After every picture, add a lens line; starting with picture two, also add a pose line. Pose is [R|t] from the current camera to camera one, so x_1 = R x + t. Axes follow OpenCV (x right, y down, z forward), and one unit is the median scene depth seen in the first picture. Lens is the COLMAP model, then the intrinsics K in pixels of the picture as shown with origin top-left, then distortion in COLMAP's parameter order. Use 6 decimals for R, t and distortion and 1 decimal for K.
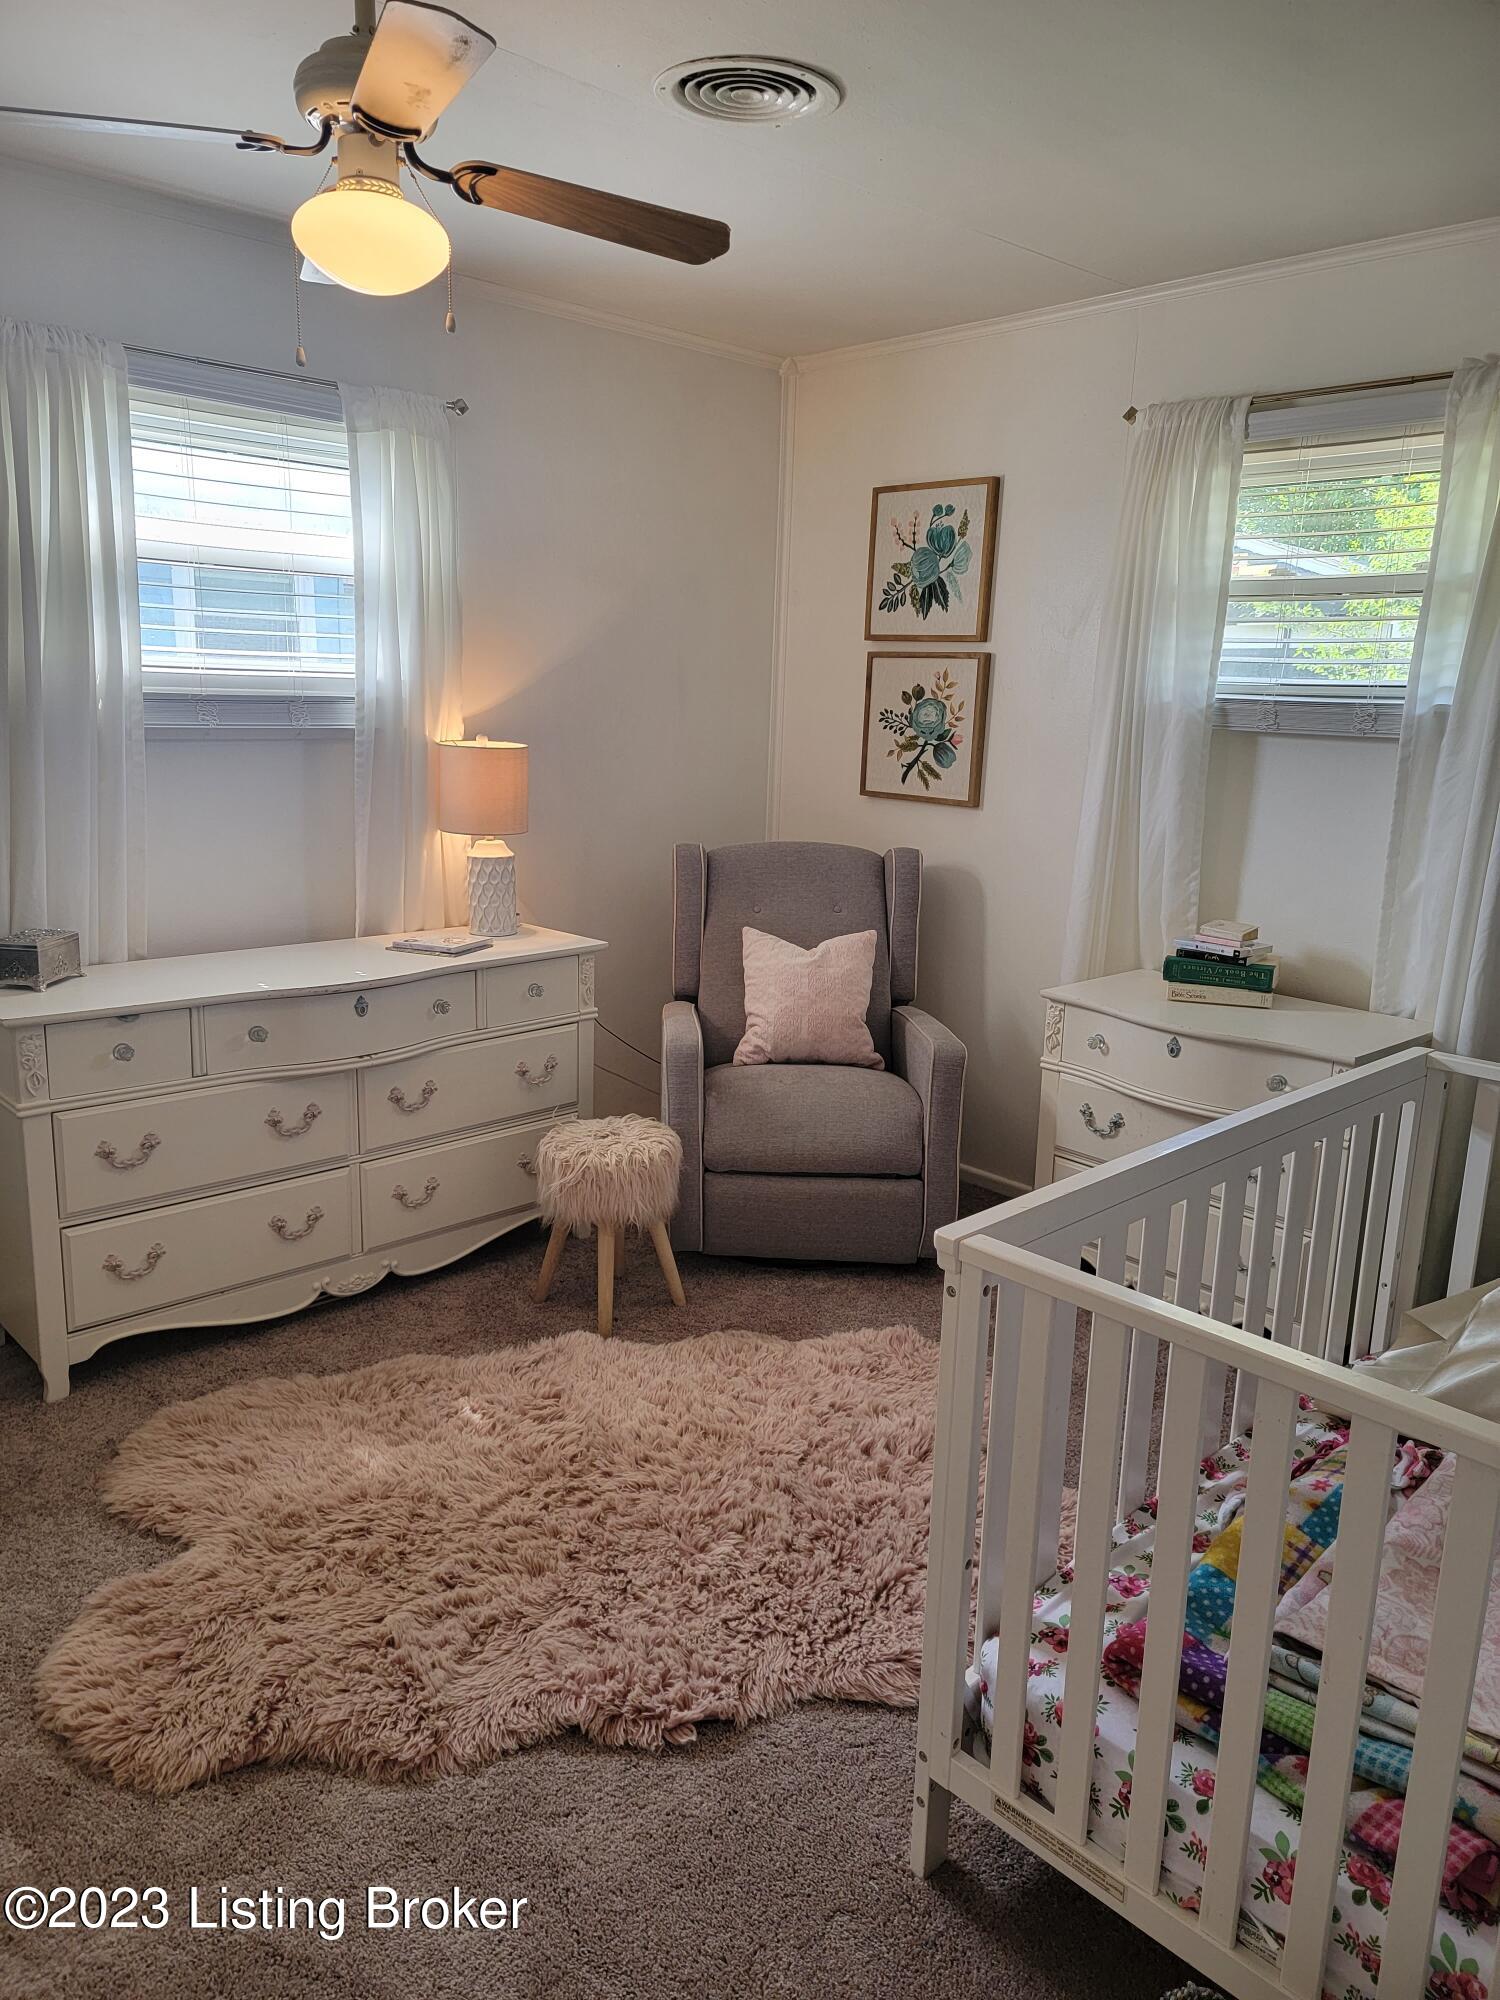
lens RADIAL K [[1390.4, 0, 739.2], [0, 1390.4, 994.8], [0, 0, 1]] dist [0.073809, -0.065304]
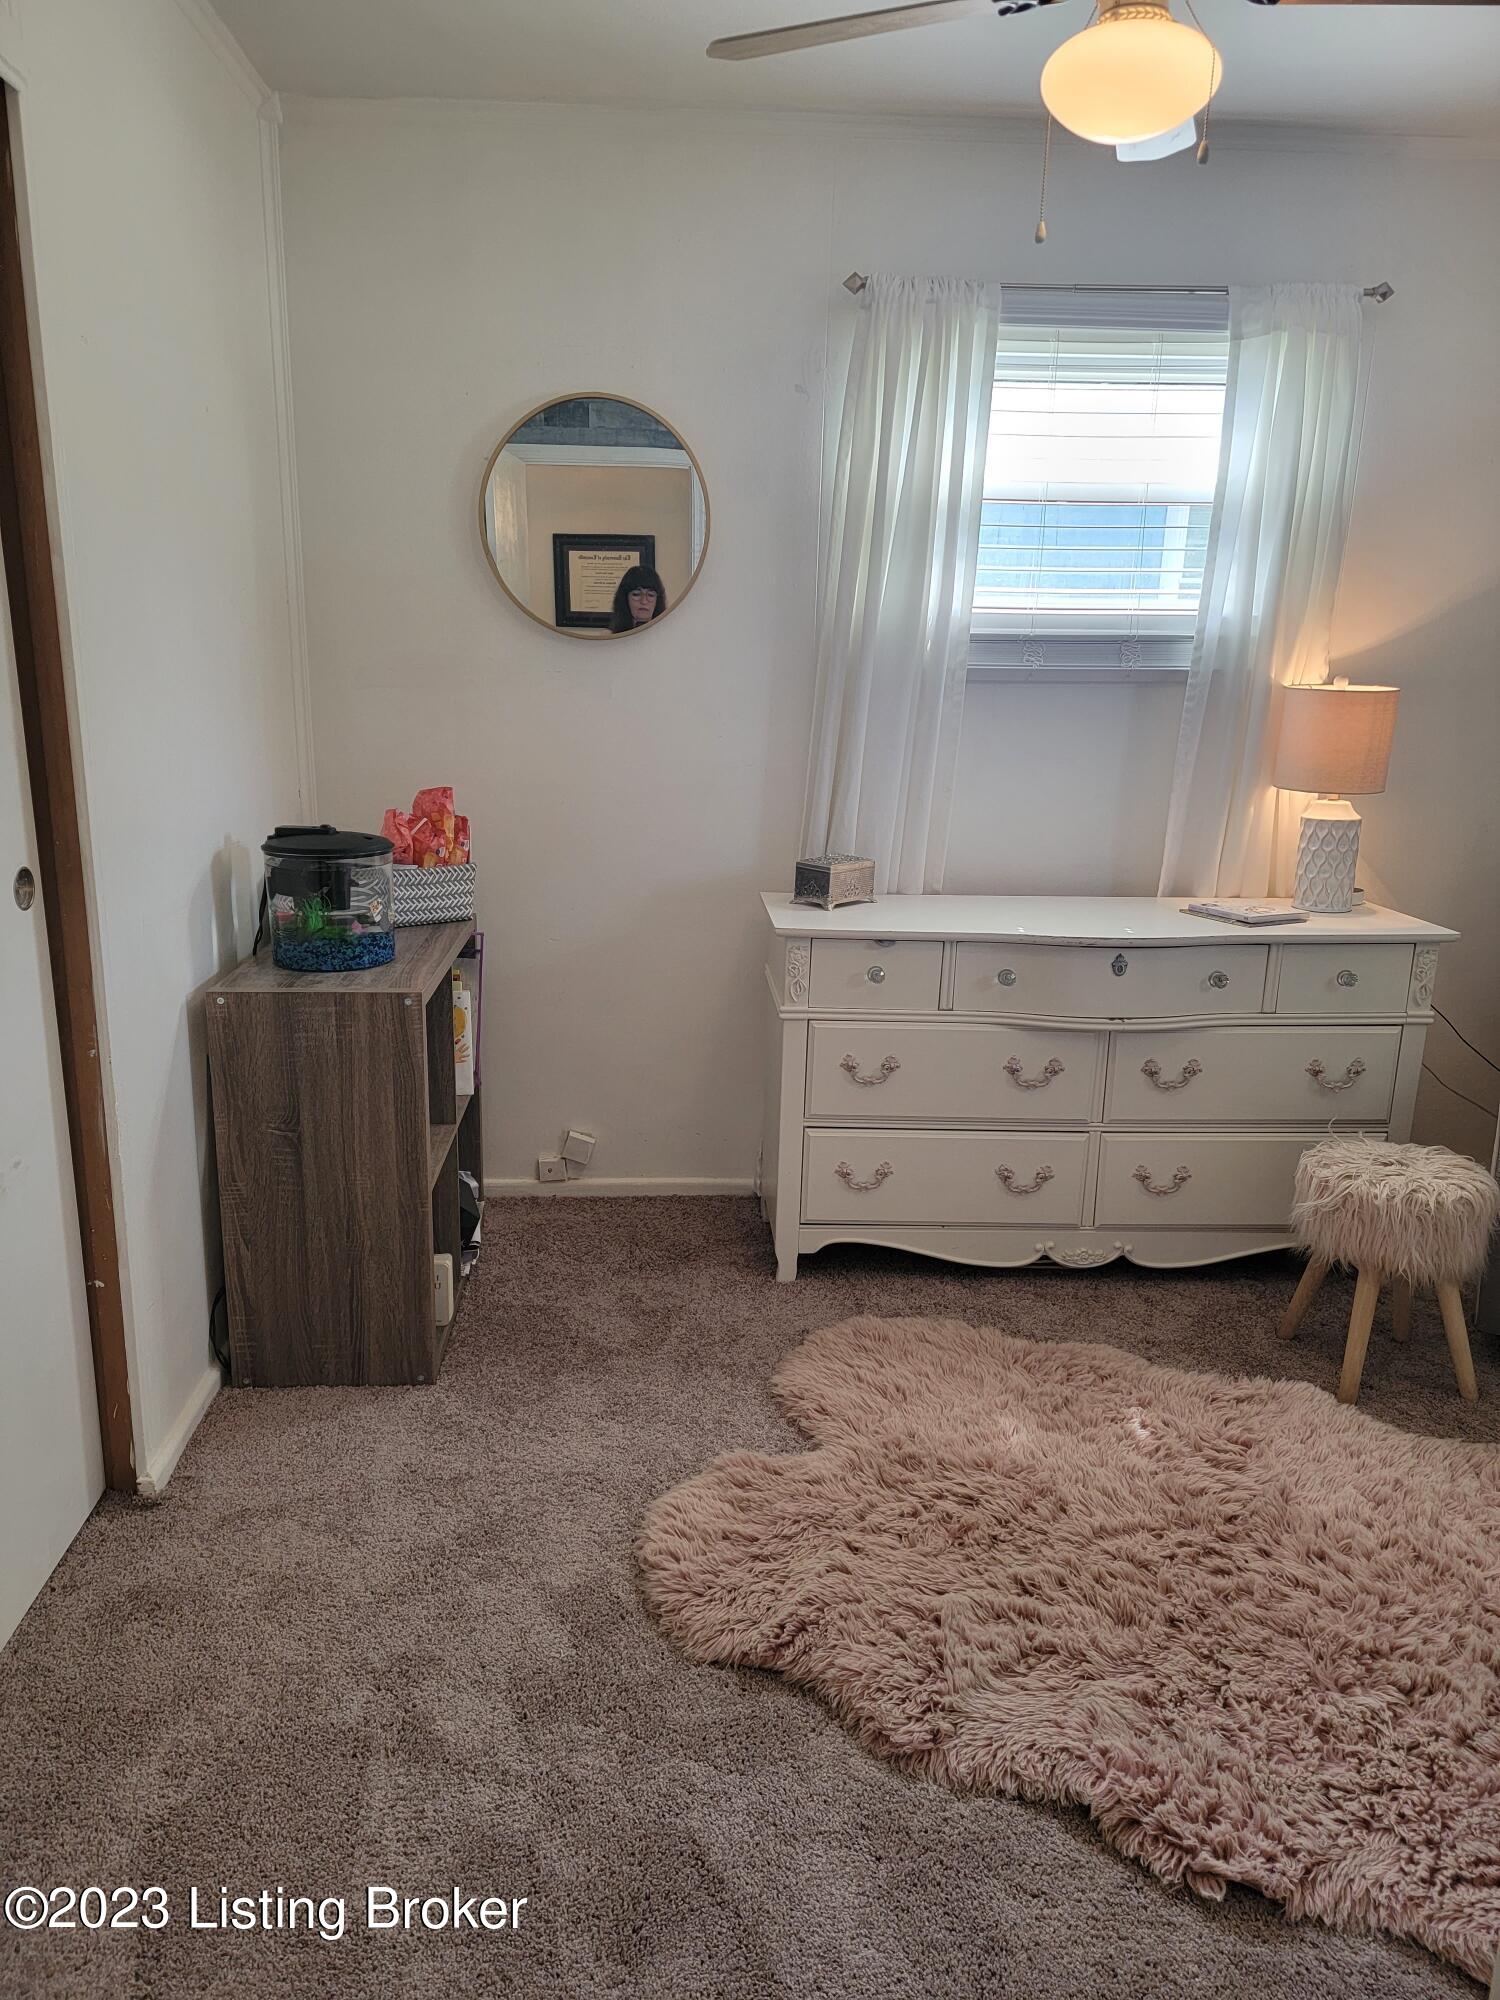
lens RADIAL K [[1390.4, 0, 739.2], [0, 1390.4, 994.8], [0, 0, 1]] dist [0.073809, -0.065304]
pose [[0.759129, 0.142974, -0.635045, 0.147627], [-0.137560, 0.988783, 0.058176, 0.009681], [0.636239, 0.043194, 0.770282, 0.140056]]
